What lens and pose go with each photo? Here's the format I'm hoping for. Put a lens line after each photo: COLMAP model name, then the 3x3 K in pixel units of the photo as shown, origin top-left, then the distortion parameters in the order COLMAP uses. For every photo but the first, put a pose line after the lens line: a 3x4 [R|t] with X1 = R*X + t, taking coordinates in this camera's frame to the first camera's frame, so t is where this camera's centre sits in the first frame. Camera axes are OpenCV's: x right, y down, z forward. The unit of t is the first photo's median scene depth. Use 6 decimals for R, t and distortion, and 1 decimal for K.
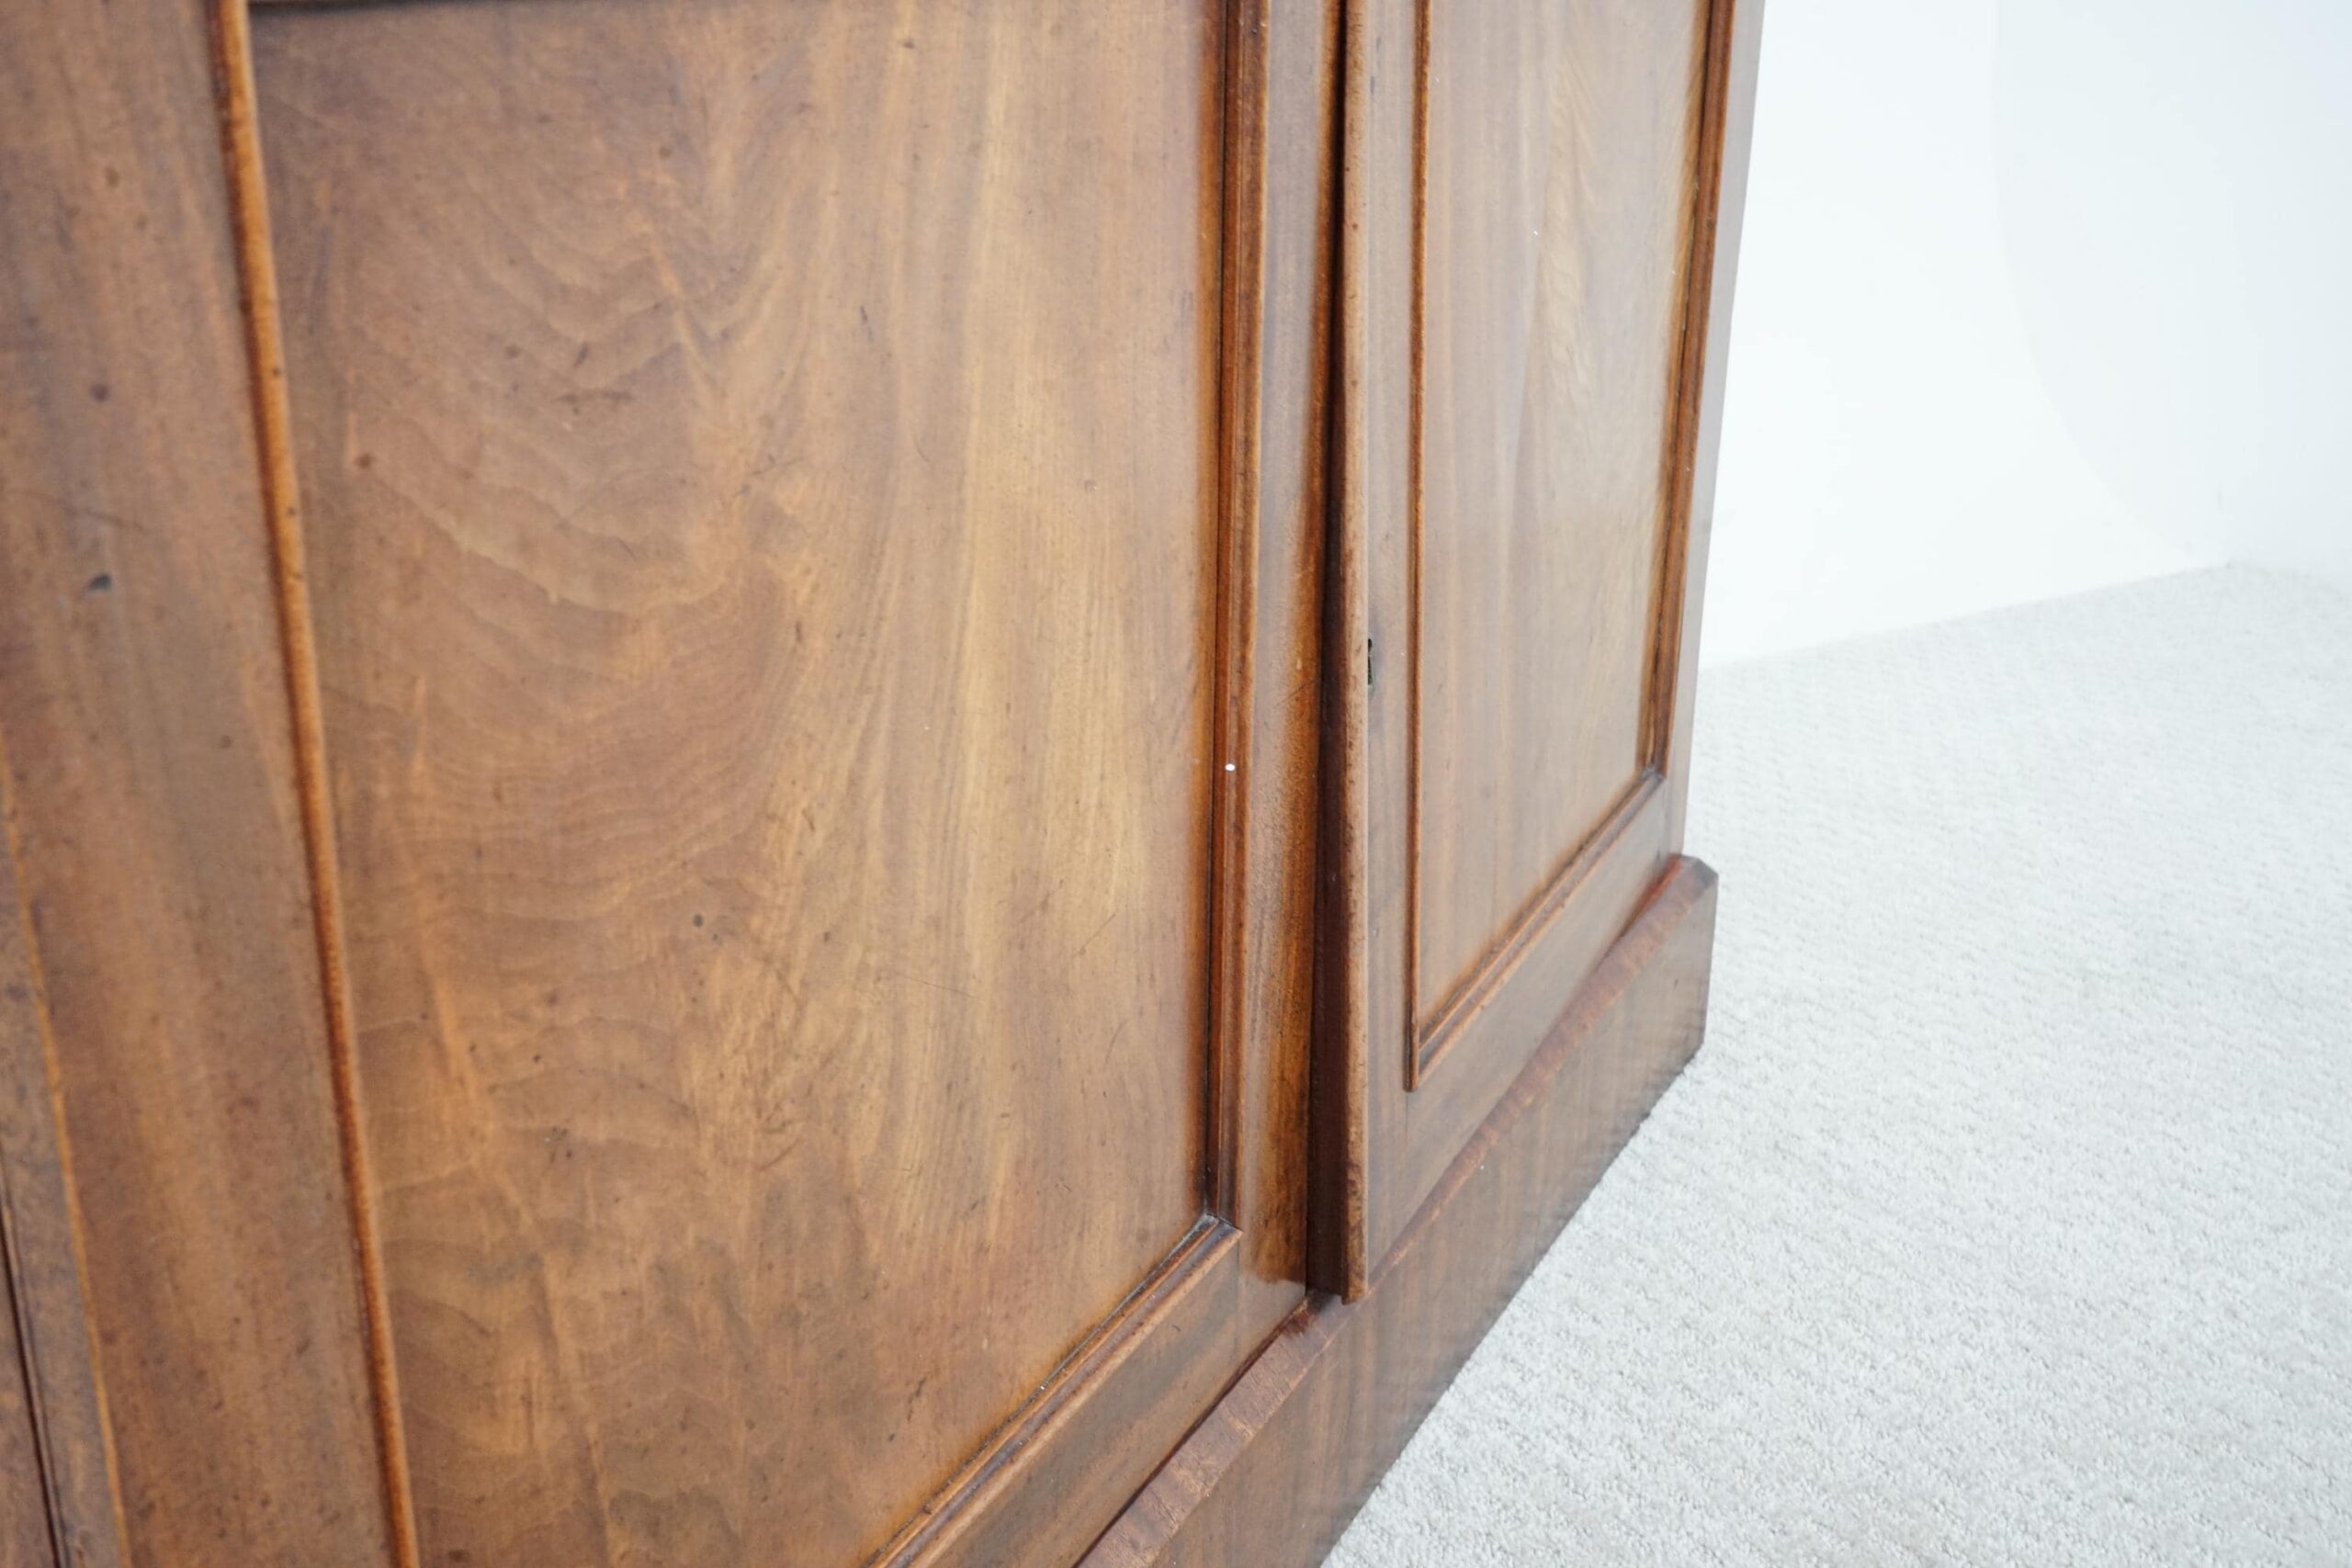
lens RADIAL K [[2377.9, 0, 1108.2], [0, 2377.9, 755.5], [0, 0, 1]] dist [-0.008184, 0.000000]
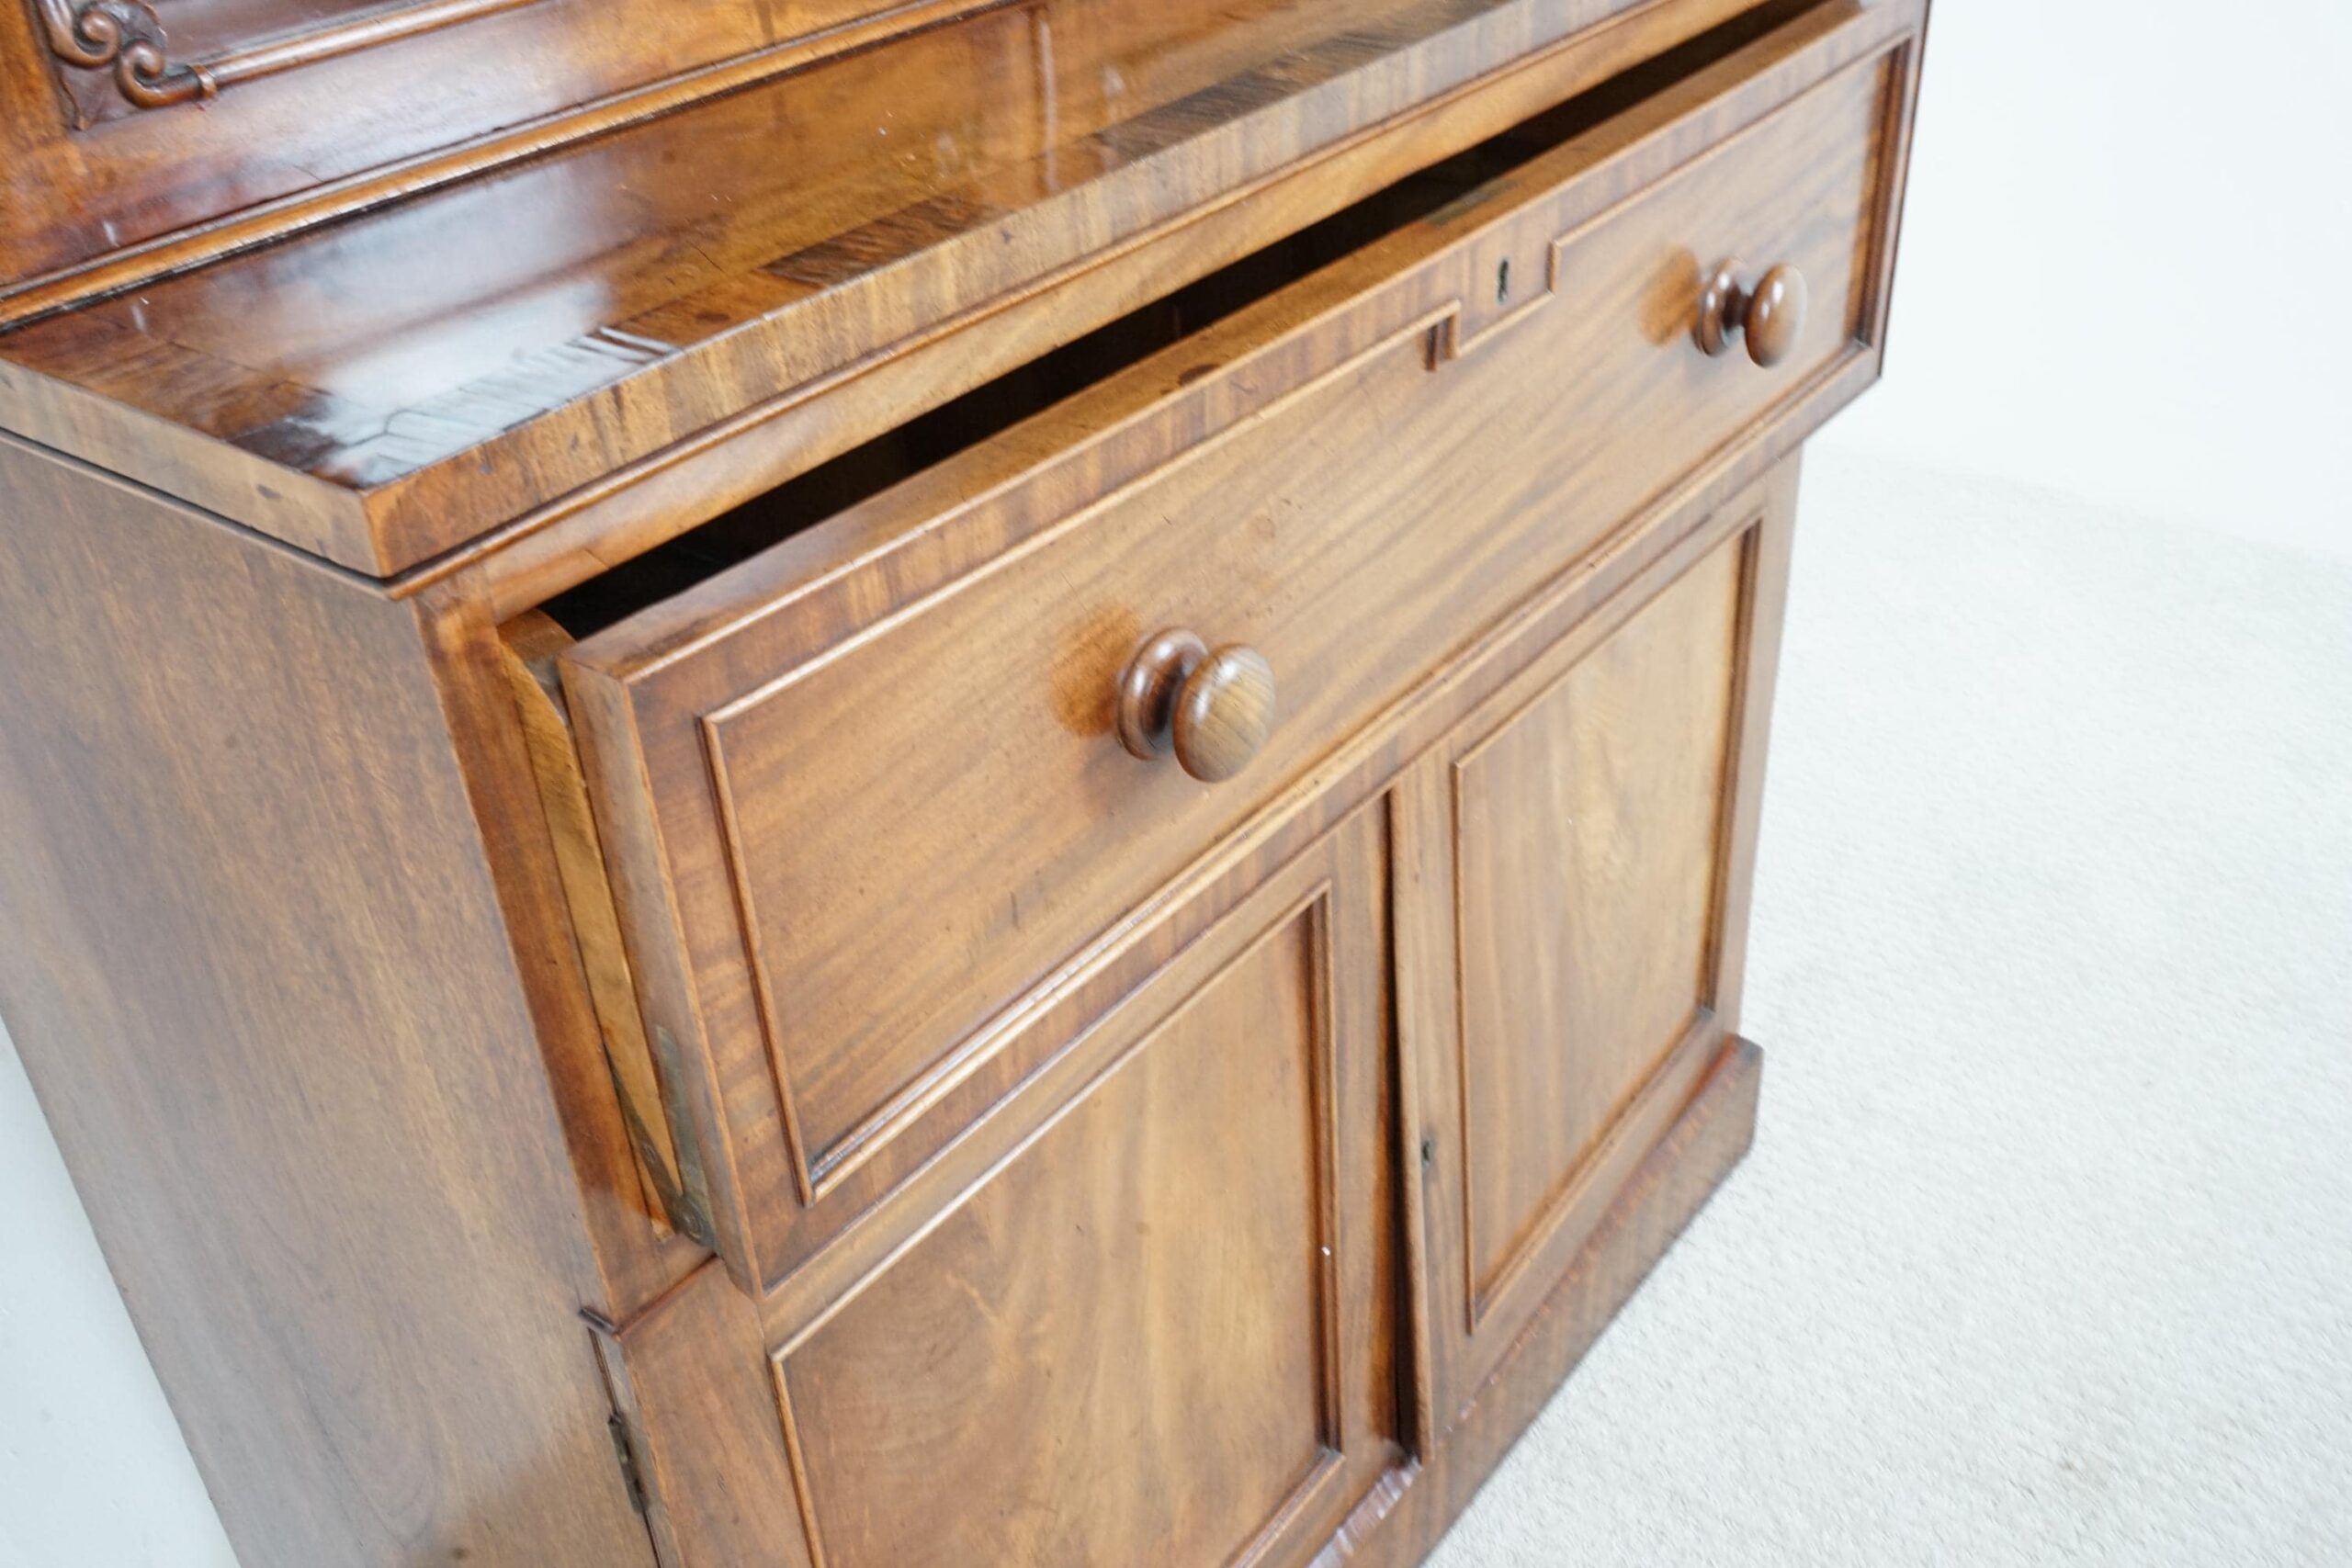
lens RADIAL K [[2128.5, 0, 1183.5], [0, 2128.5, 771.5], [0, 0, 1]] dist [-0.000397, 0.000000]
pose [[0.986959, 0.030165, -0.158118, 0.229347], [0.005153, 0.975860, 0.218335, -0.848518], [0.160887, -0.216303, 0.962979, -0.563140]]
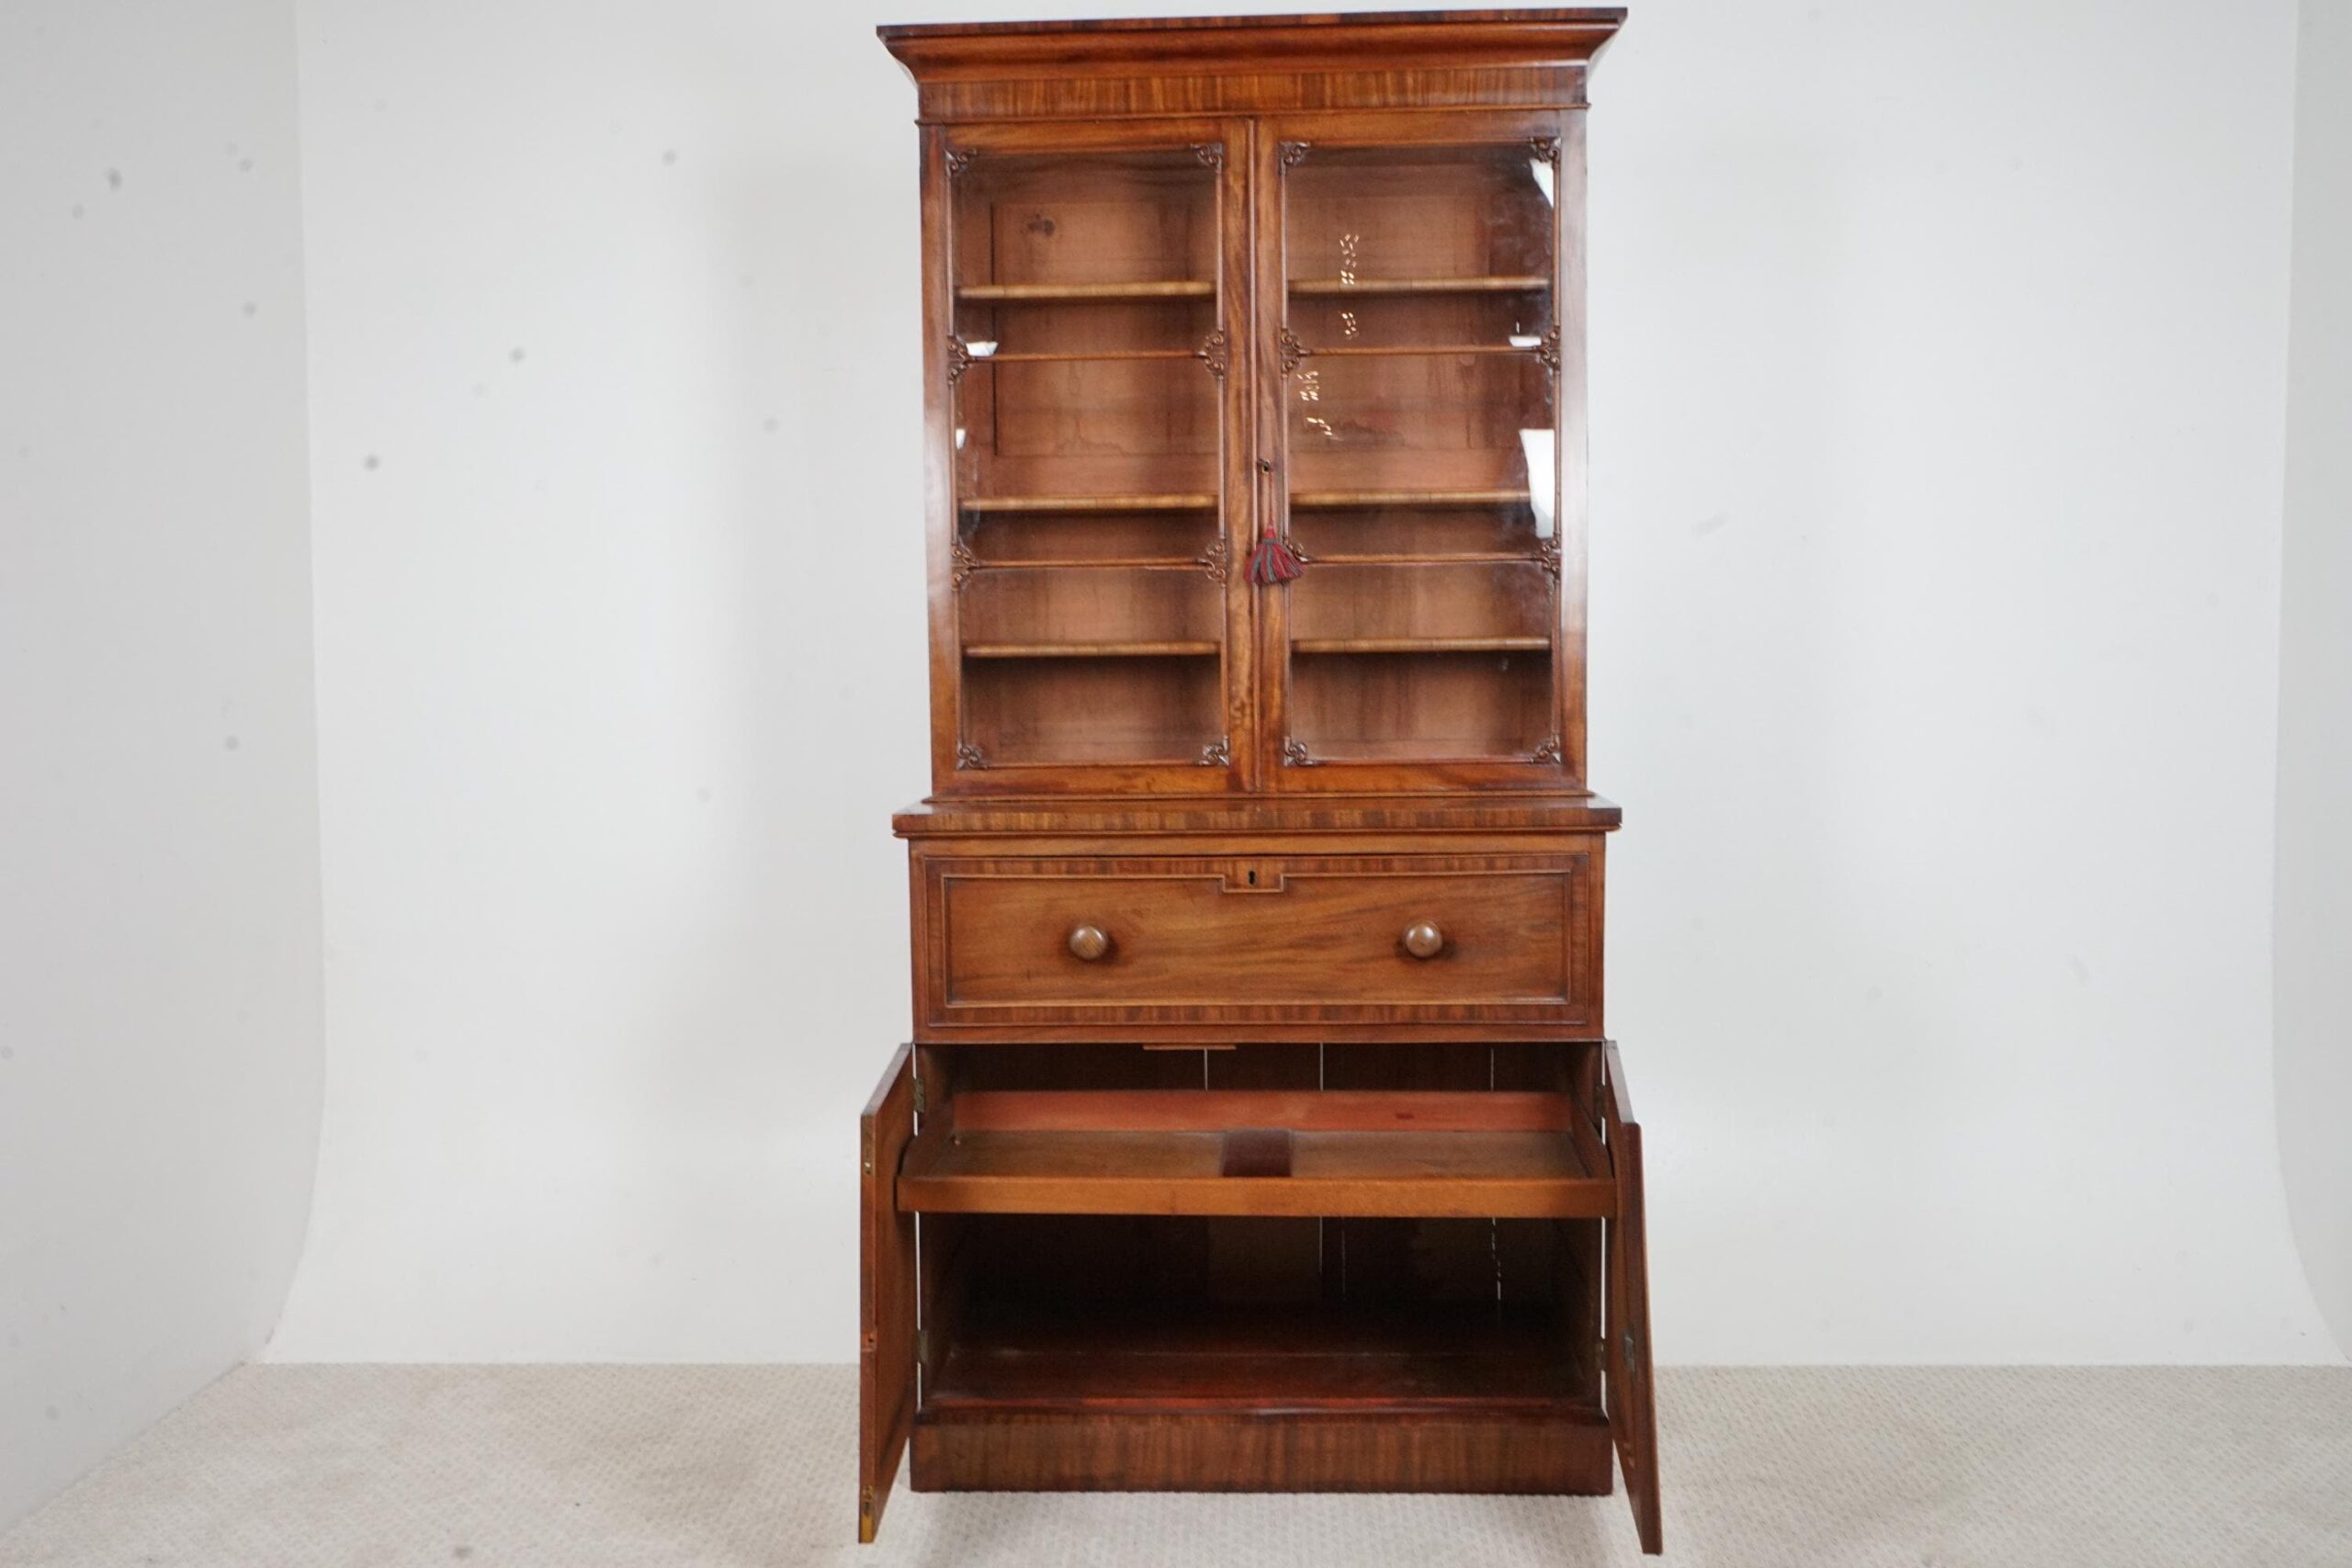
lens RADIAL K [[2225.5, 0, 1179.9], [0, 2225.5, 780.0], [0, 0, 1]] dist [-0.013390, 0.000000]
pose [[0.440242, 0.052234, -0.896359, 4.689517], [-0.289453, 0.953266, -0.086613, -0.592415], [0.849944, 0.297584, 0.434787, -1.448581]]
